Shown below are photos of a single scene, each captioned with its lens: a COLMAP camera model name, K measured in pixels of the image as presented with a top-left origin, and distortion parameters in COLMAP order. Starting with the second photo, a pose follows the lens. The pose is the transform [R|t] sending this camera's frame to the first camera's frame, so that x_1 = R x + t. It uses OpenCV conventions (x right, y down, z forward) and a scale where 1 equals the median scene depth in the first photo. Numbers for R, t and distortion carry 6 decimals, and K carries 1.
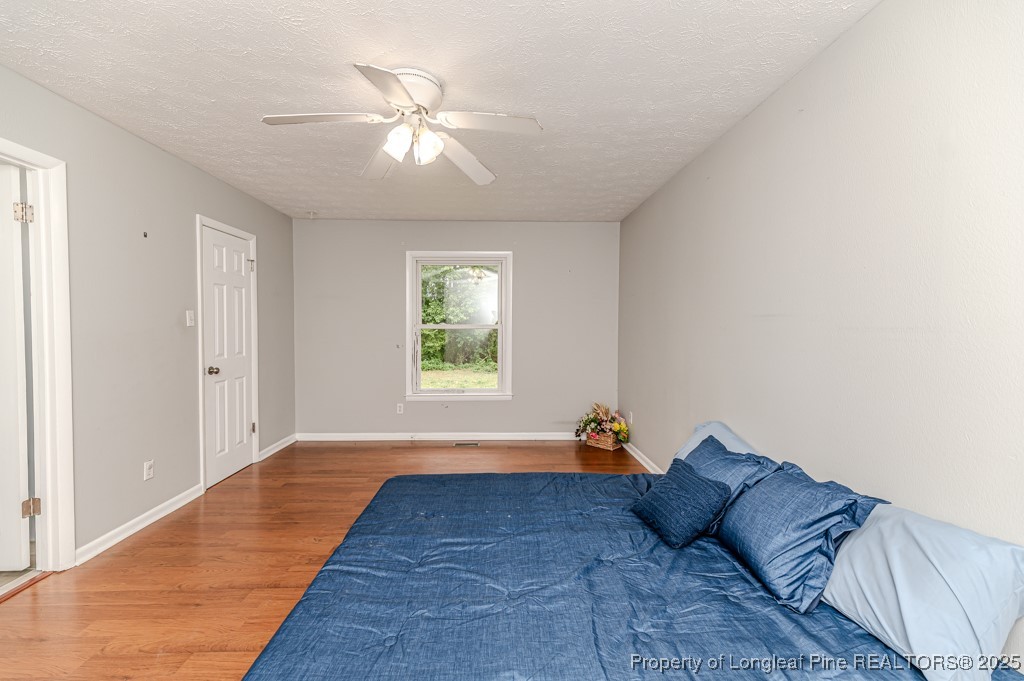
lens RADIAL K [[404.2, 0, 509.8], [0, 404.2, 338.6], [0, 0, 1]] dist [0.020427, -0.005103]
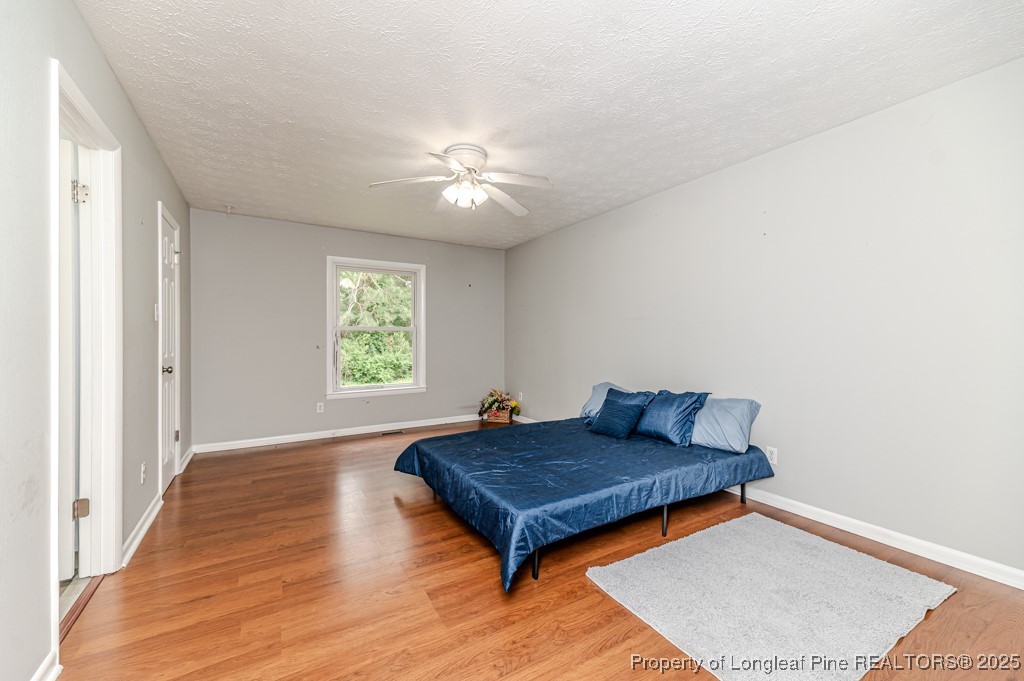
lens RADIAL K [[404.2, 0, 510.9], [0, 404.2, 338.9], [0, 0, 1]] dist [0.020427, -0.005103]
pose [[0.864860, -0.003721, 0.501999, -0.405734], [0.018660, 0.999520, -0.024738, 0.036548], [-0.501666, 0.030762, 0.864515, -0.151169]]
